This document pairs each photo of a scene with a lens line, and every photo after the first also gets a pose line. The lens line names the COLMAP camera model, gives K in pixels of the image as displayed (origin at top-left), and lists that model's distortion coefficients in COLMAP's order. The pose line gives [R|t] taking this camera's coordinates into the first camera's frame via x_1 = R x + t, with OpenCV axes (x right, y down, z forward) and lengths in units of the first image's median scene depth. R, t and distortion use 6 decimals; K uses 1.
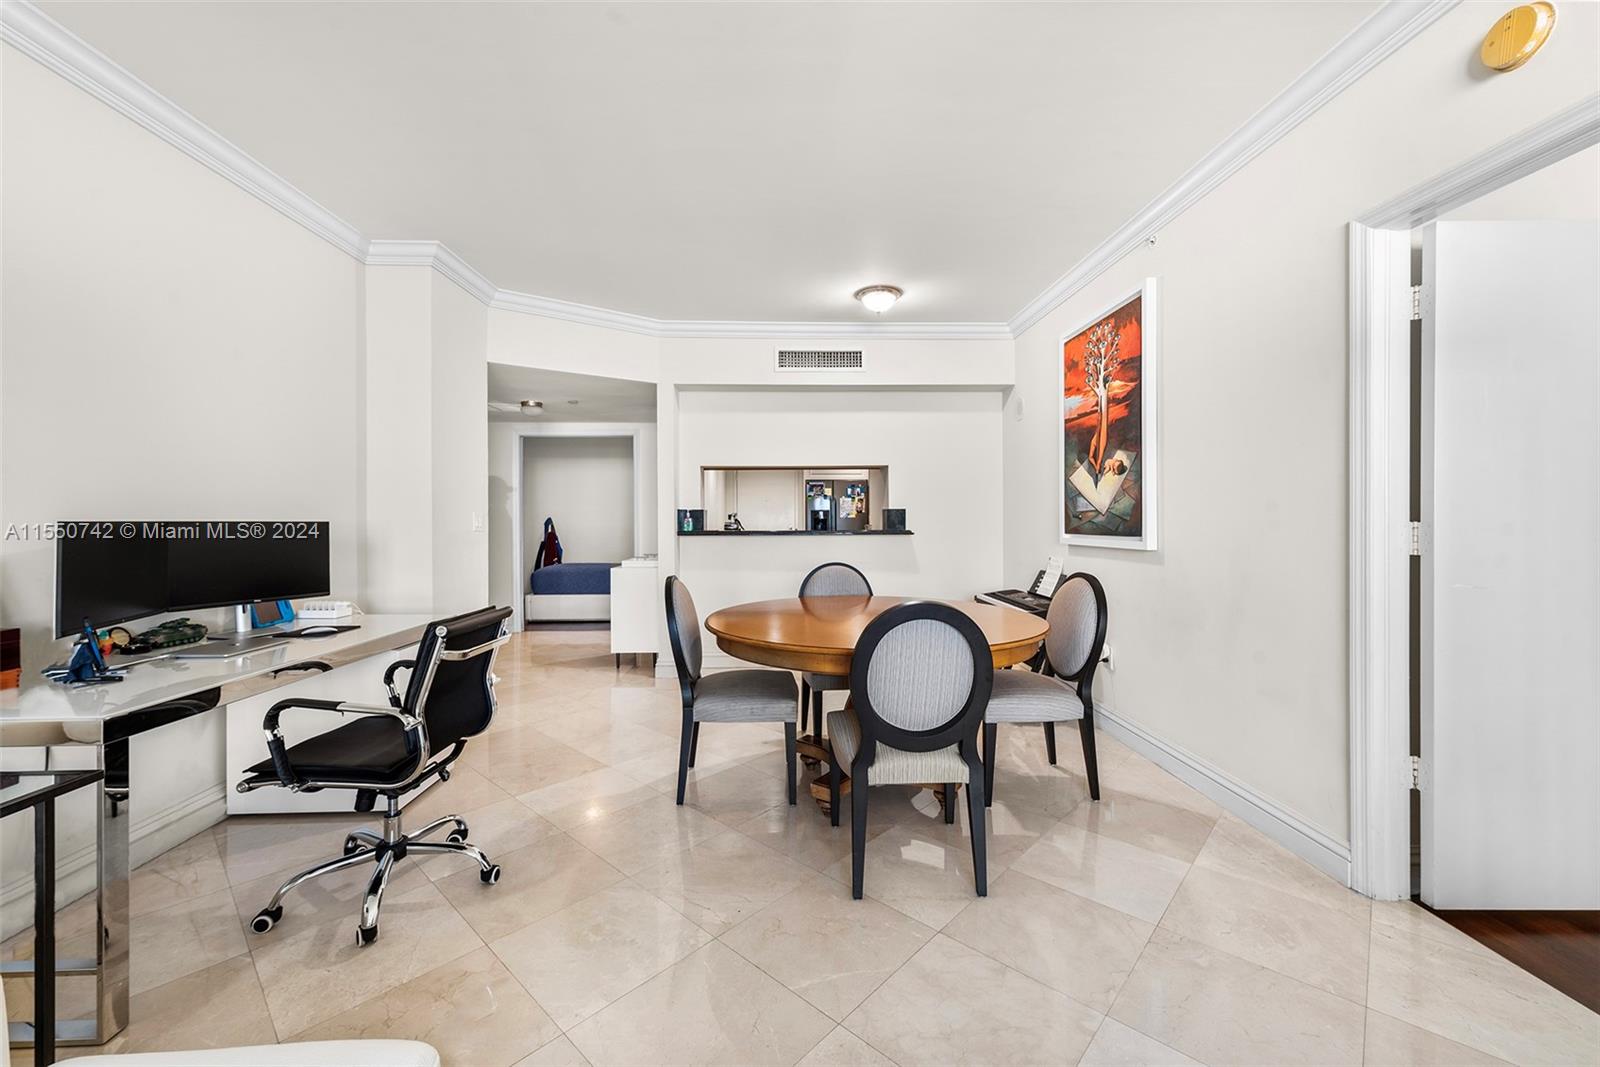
lens RADIAL K [[629.7, 0, 806.0], [0, 629.7, 520.3], [0, 0, 1]] dist [0.003444, -0.000416]
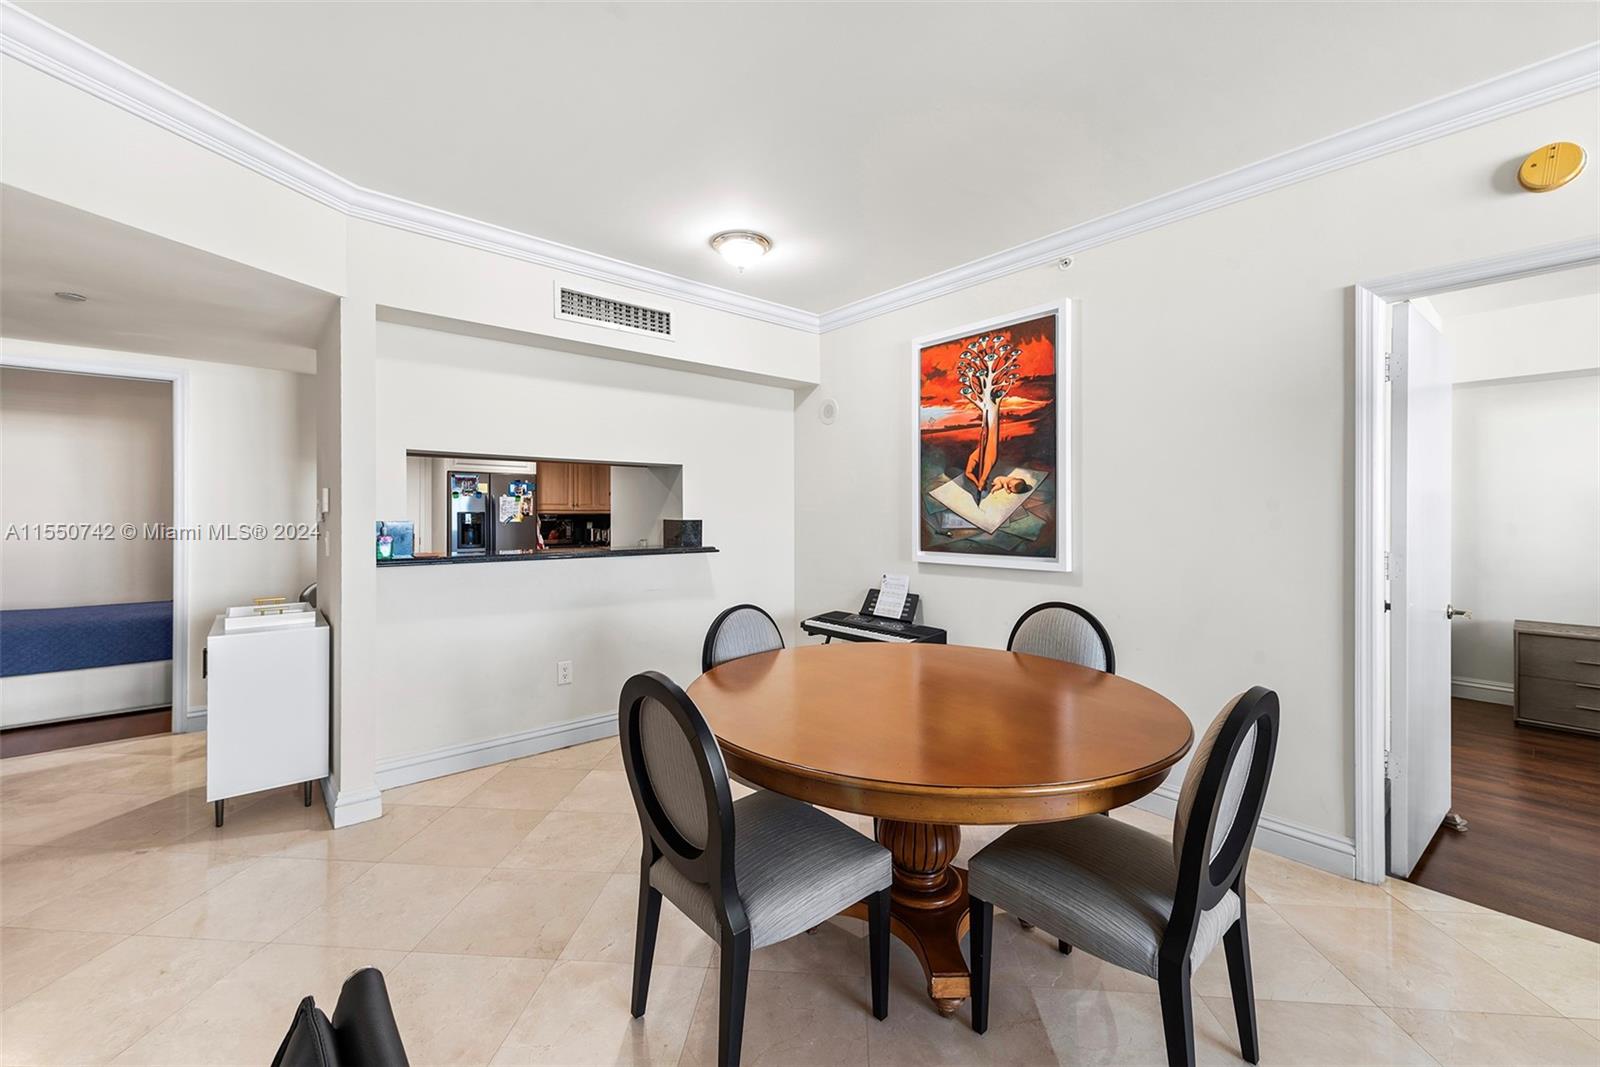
lens RADIAL K [[630.7, 0, 798.7], [0, 630.7, 513.3], [0, 0, 1]] dist [0.004708, -0.000048]
pose [[0.786758, 0.005160, 0.617240, -0.346415], [-0.003669, 0.999986, -0.003682, -0.034103], [-0.617251, 0.000632, 0.786766, 0.408922]]
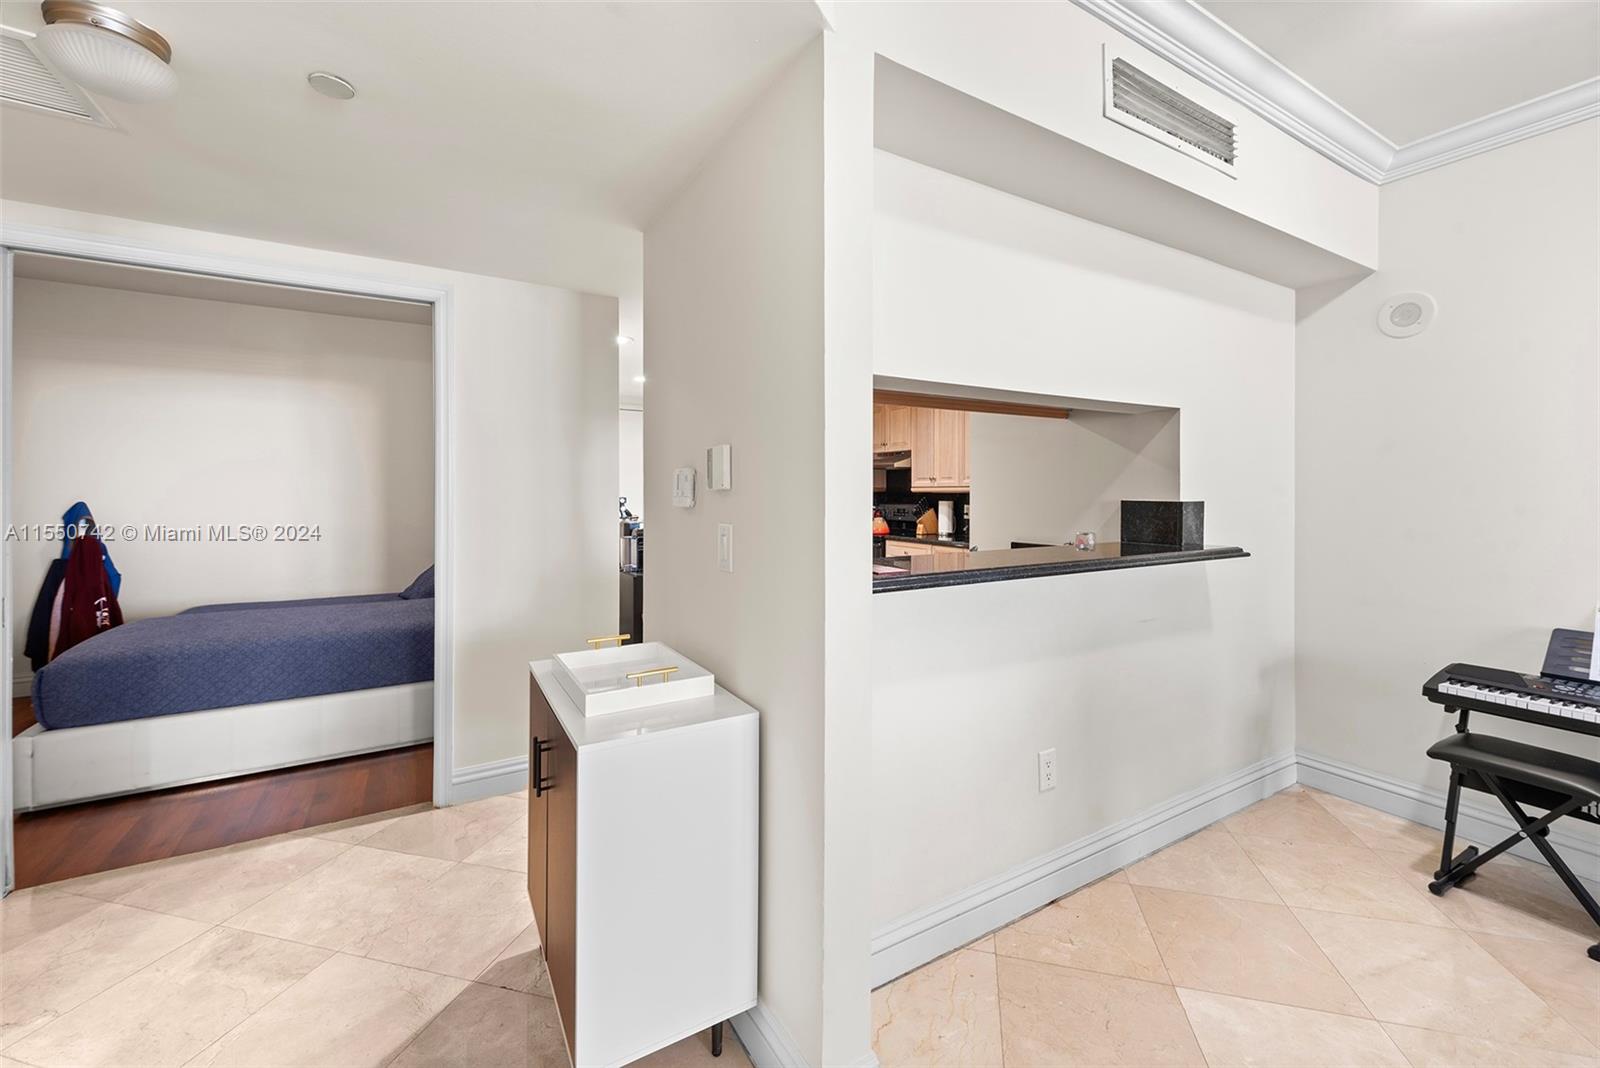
lens RADIAL K [[636.5, 0, 805.5], [0, 636.5, 495.0], [0, 0, 1]] dist [0.009786, -0.000081]
pose [[0.880330, 0.000515, 0.474362, -0.485062], [-0.002251, 0.999993, 0.003093, -0.033589], [-0.474357, -0.003791, 0.880324, 1.016578]]
